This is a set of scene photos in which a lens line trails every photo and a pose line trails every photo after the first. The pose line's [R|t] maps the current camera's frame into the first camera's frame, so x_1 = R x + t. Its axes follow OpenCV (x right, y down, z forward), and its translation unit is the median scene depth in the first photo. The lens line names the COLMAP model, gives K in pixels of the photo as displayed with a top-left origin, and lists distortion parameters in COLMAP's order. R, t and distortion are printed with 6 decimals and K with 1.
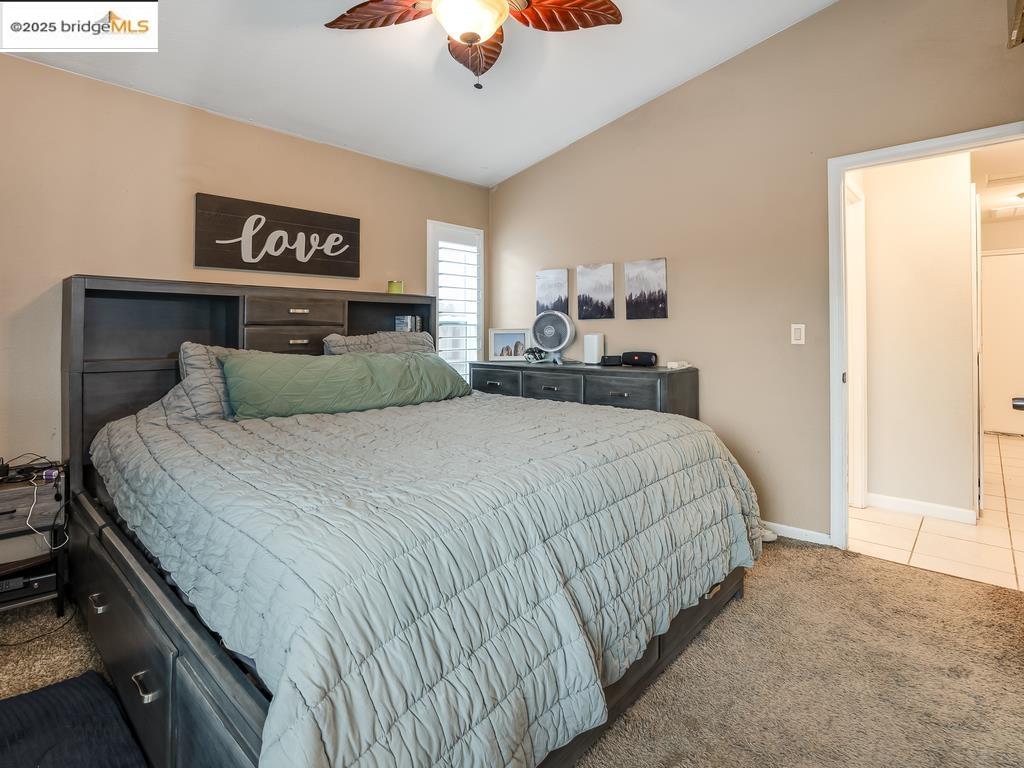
lens RADIAL K [[527.5, 0, 512.0], [0, 527.5, 384.0], [0, 0, 1]] dist [-0.000510, -0.000122]
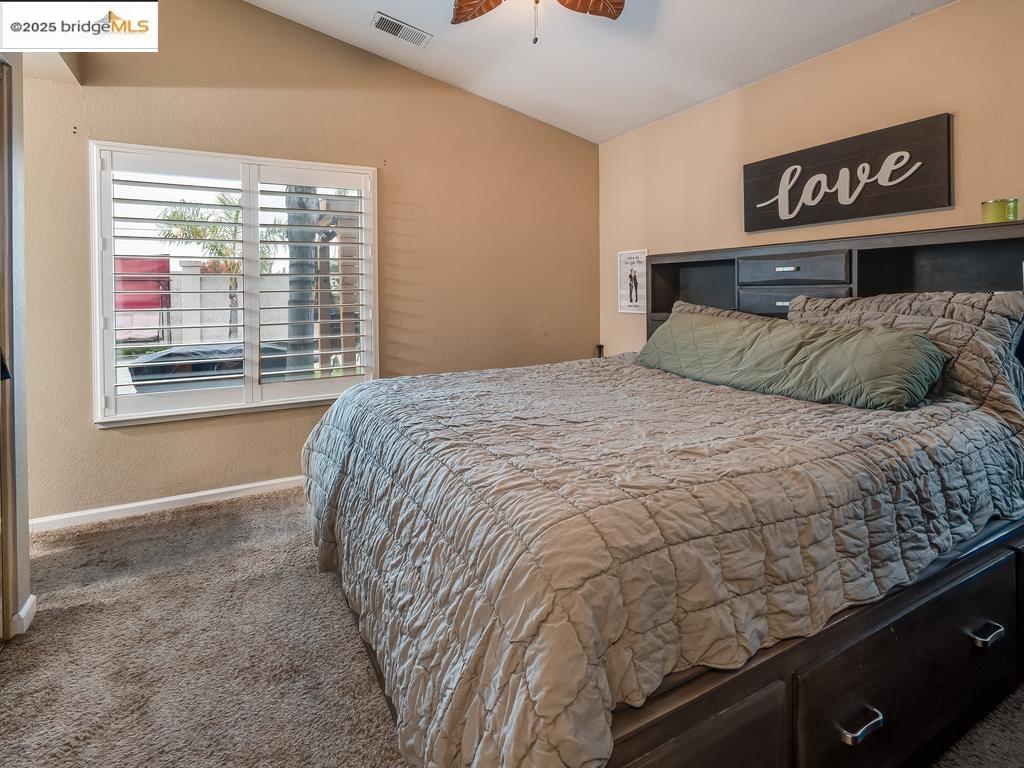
lens RADIAL K [[515.1, 0, 512.0], [0, 515.1, 384.0], [0, 0, 1]] dist [0.000757, 0.000366]
pose [[-0.314863, 0.175935, -0.932689, 0.566748], [-0.081188, 0.974076, 0.211150, -0.089969], [0.945658, 0.142206, -0.292417, 0.802182]]
